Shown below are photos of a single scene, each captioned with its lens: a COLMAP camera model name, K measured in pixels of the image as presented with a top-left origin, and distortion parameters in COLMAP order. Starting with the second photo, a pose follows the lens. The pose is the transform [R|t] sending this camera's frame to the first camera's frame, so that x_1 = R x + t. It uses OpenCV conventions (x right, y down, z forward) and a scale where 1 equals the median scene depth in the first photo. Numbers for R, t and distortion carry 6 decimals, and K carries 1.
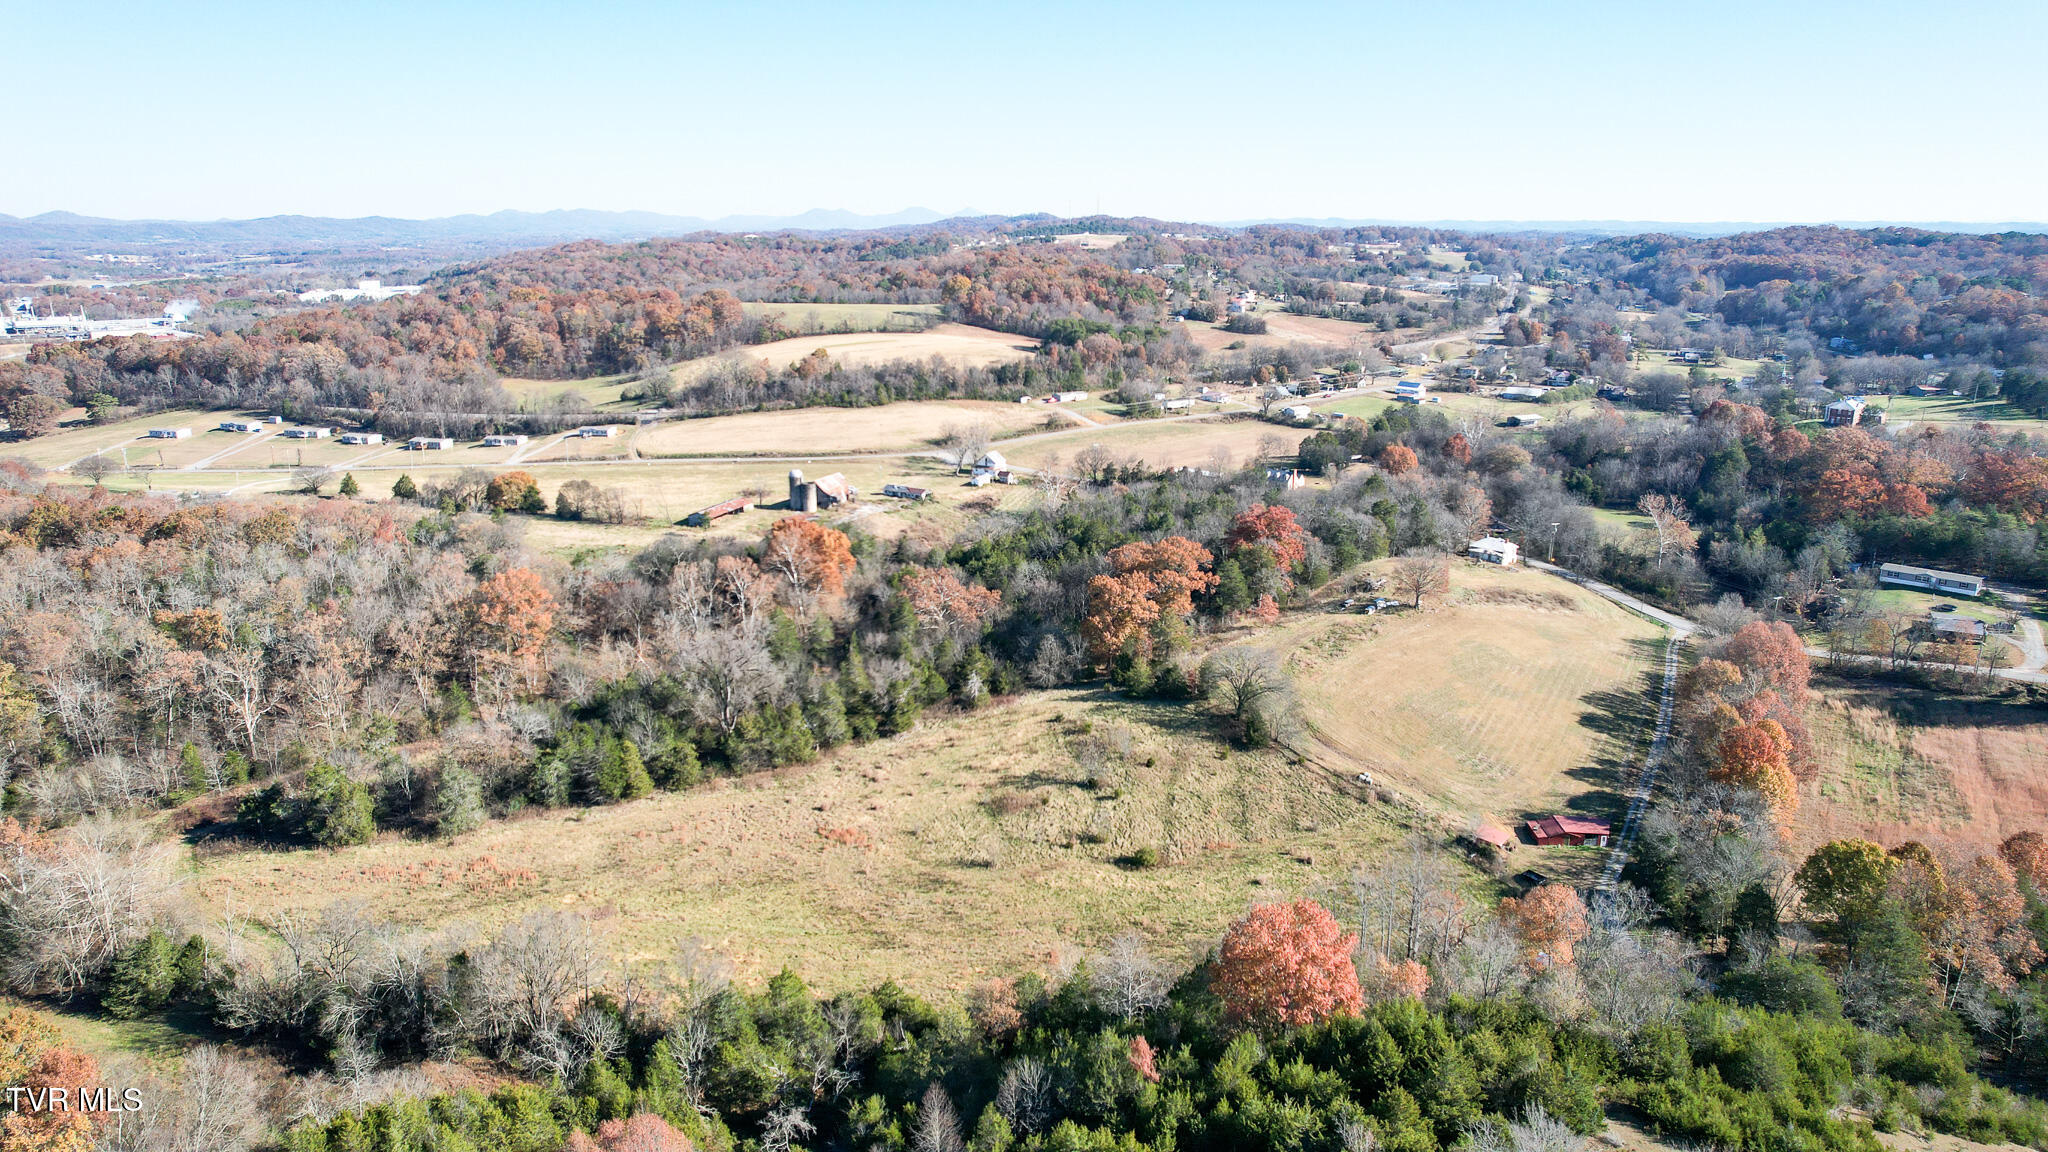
lens RADIAL K [[1309.6, 0, 1034.0], [0, 1309.6, 571.6], [0, 0, 1]] dist [-0.084176, 0.078998]
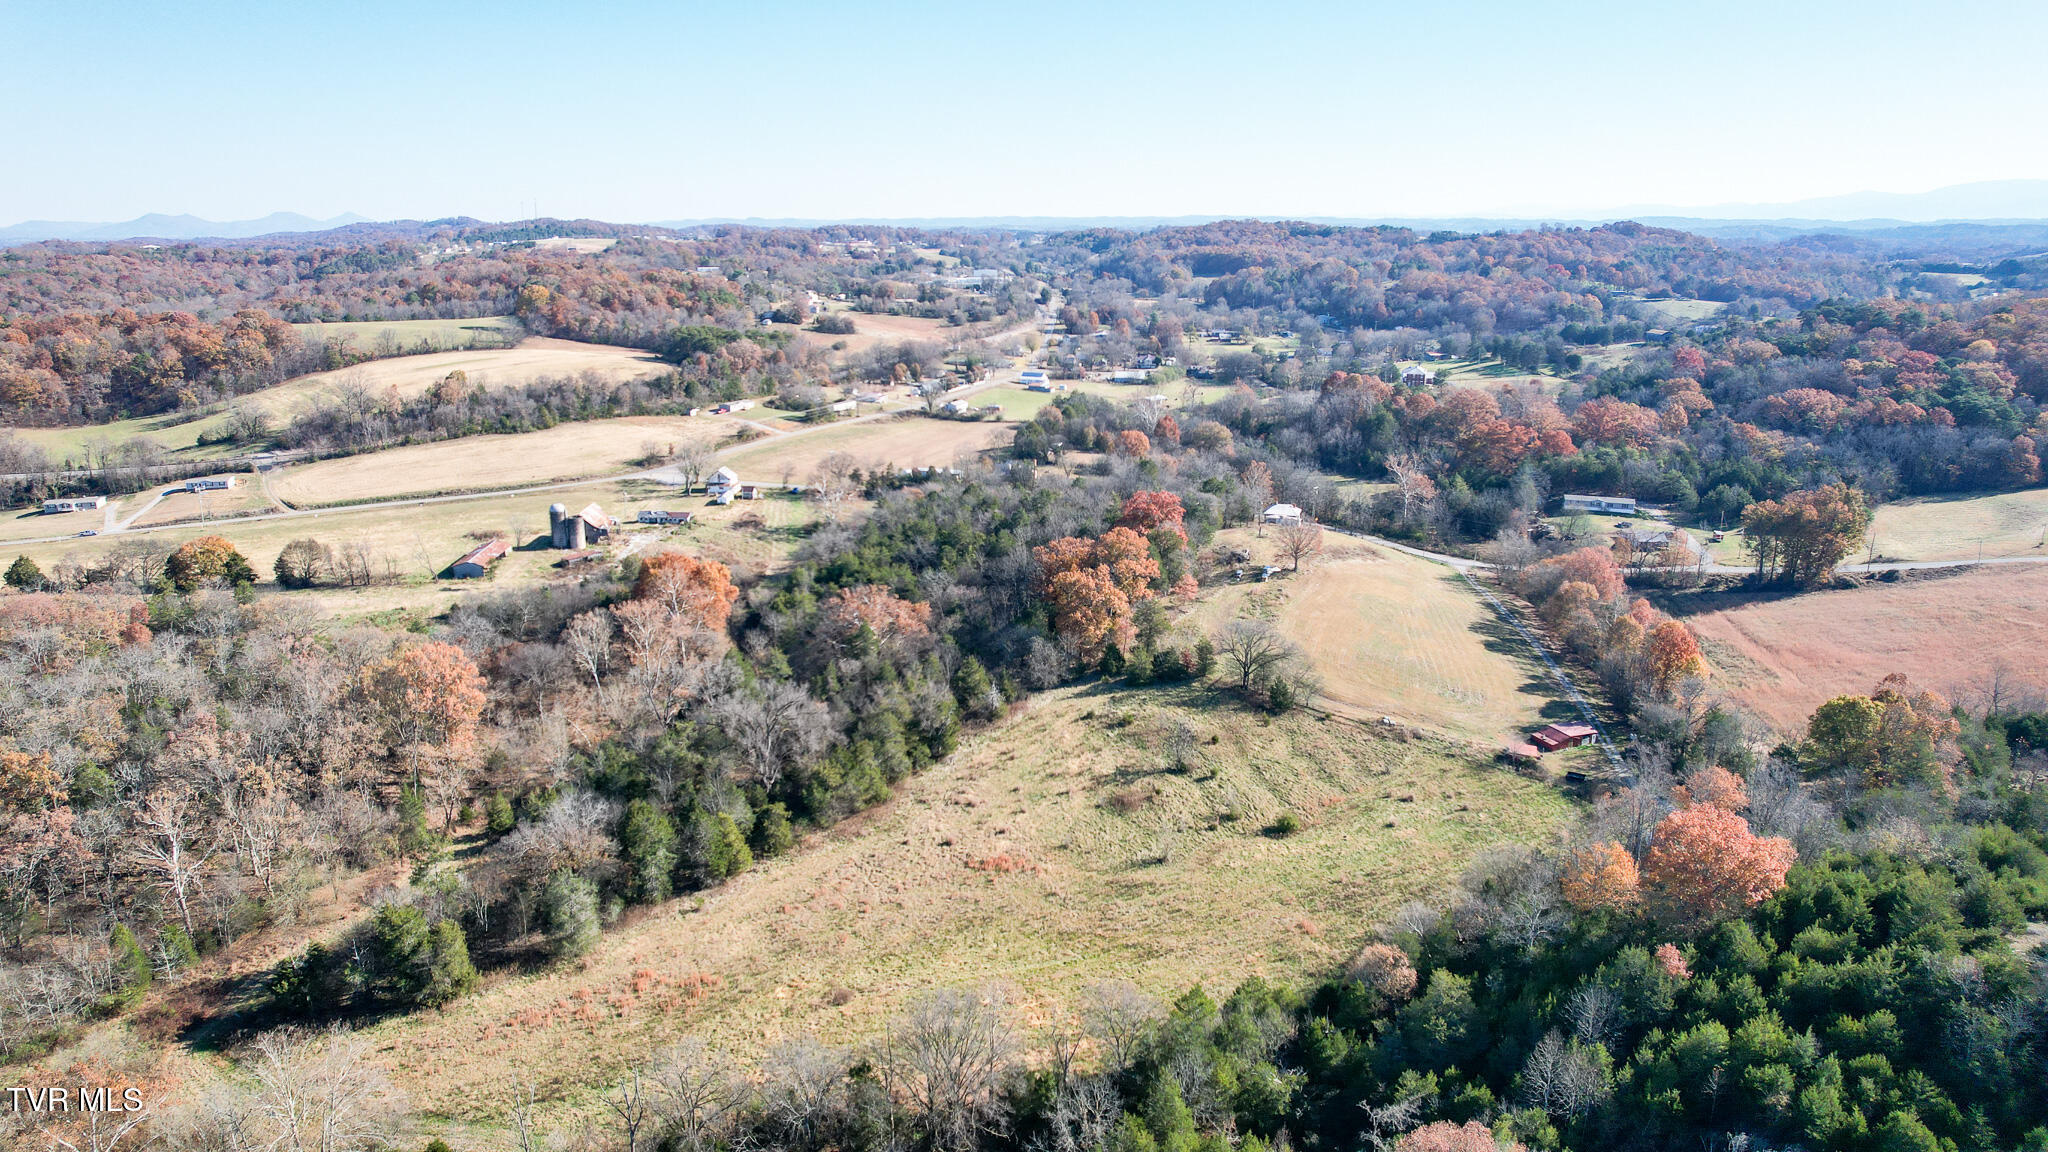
lens RADIAL K [[1286.5, 0, 1037.0], [0, 1286.5, 613.0], [0, 0, 1]] dist [-0.063783, 0.038291]
pose [[0.908328, -0.125232, 0.399071, -0.171669], [0.111558, 0.992098, 0.057412, -0.011795], [-0.403107, -0.007630, 0.915121, 0.043650]]
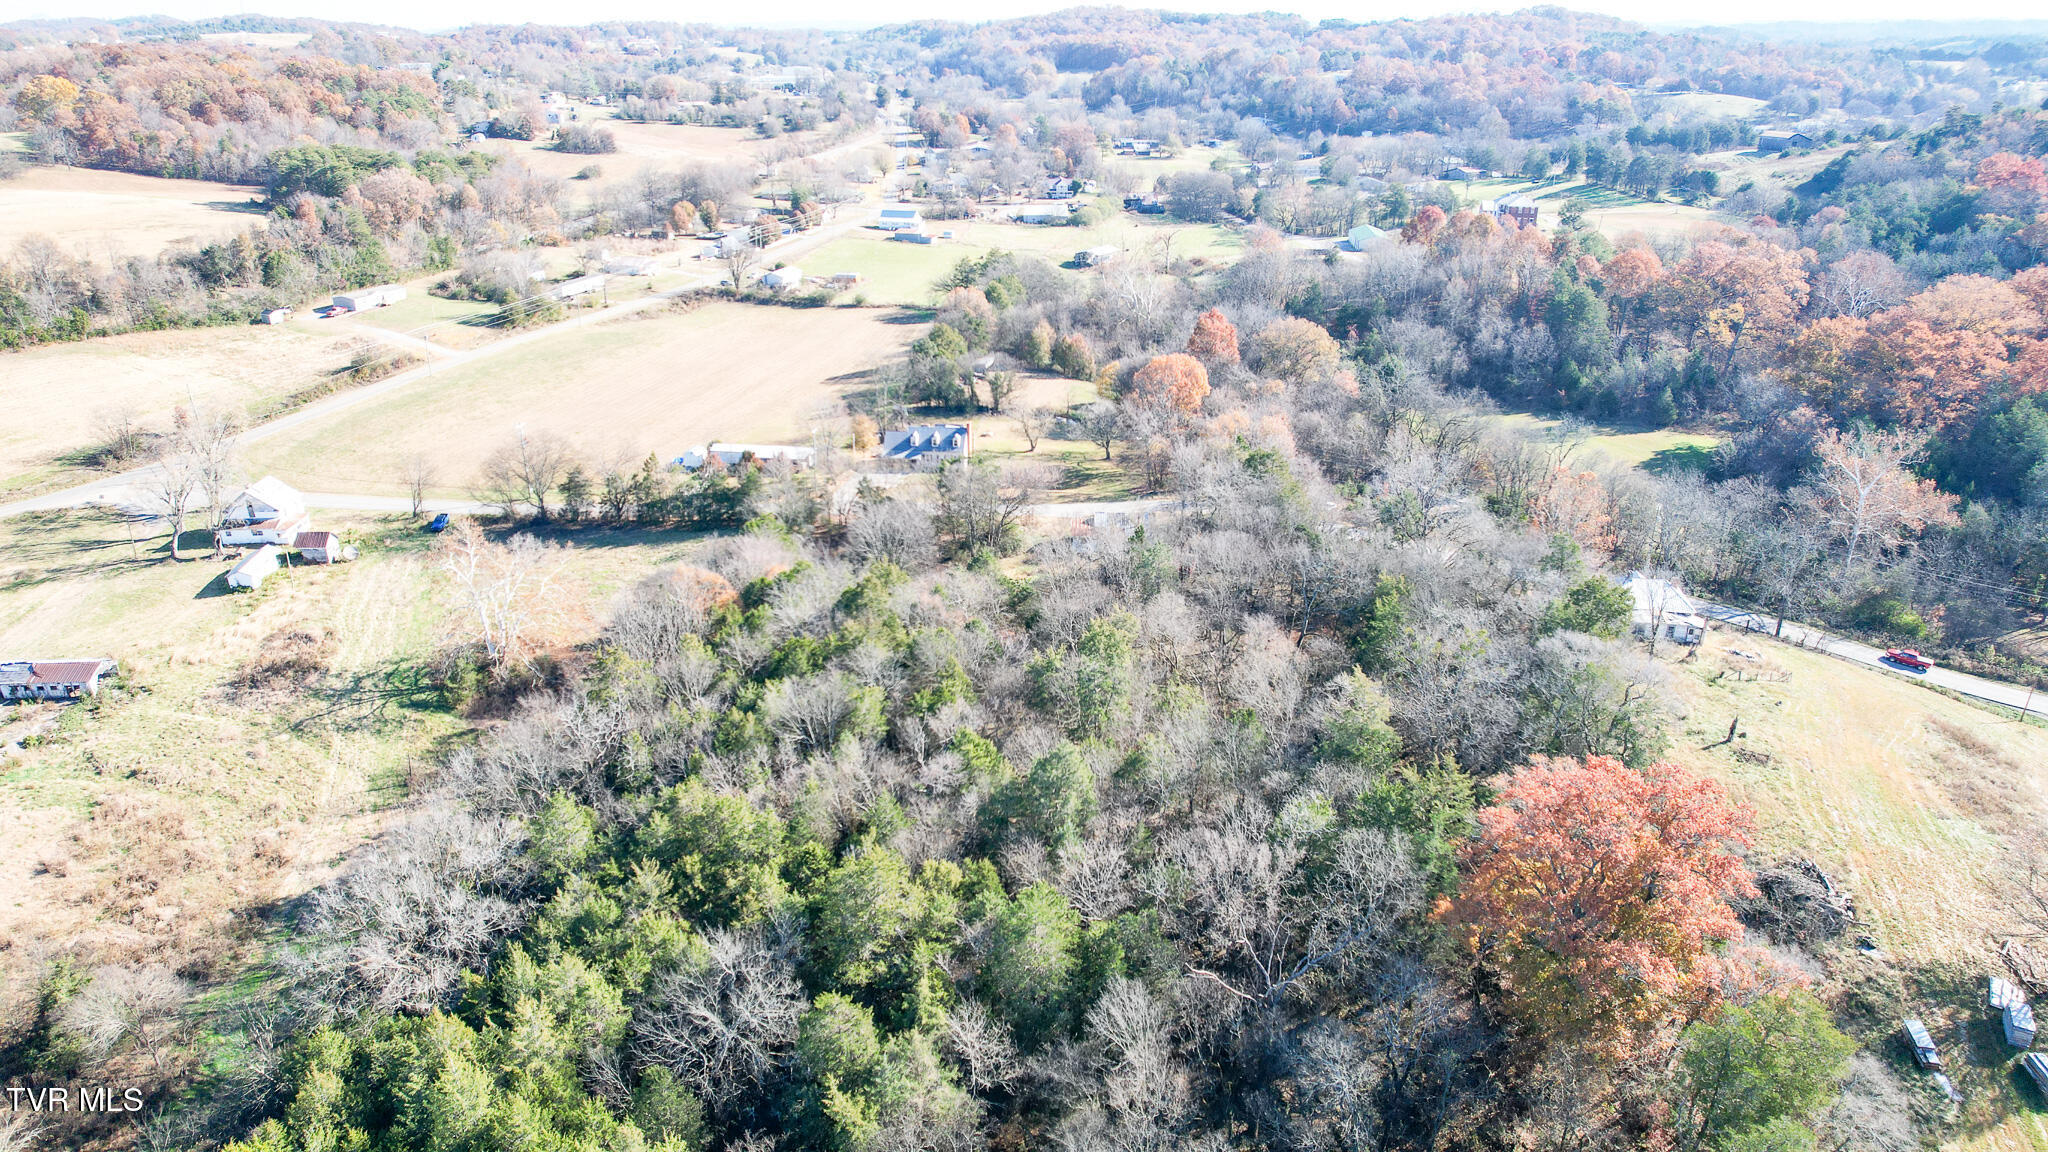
lens RADIAL K [[1309.6, 0, 1034.0], [0, 1309.6, 571.6], [0, 0, 1]] dist [-0.084176, 0.078998]
pose [[0.842422, -0.213520, 0.494707, -0.026646], [0.144064, 0.973963, 0.175048, -0.081409], [-0.519203, -0.076194, 0.851248, 0.431585]]
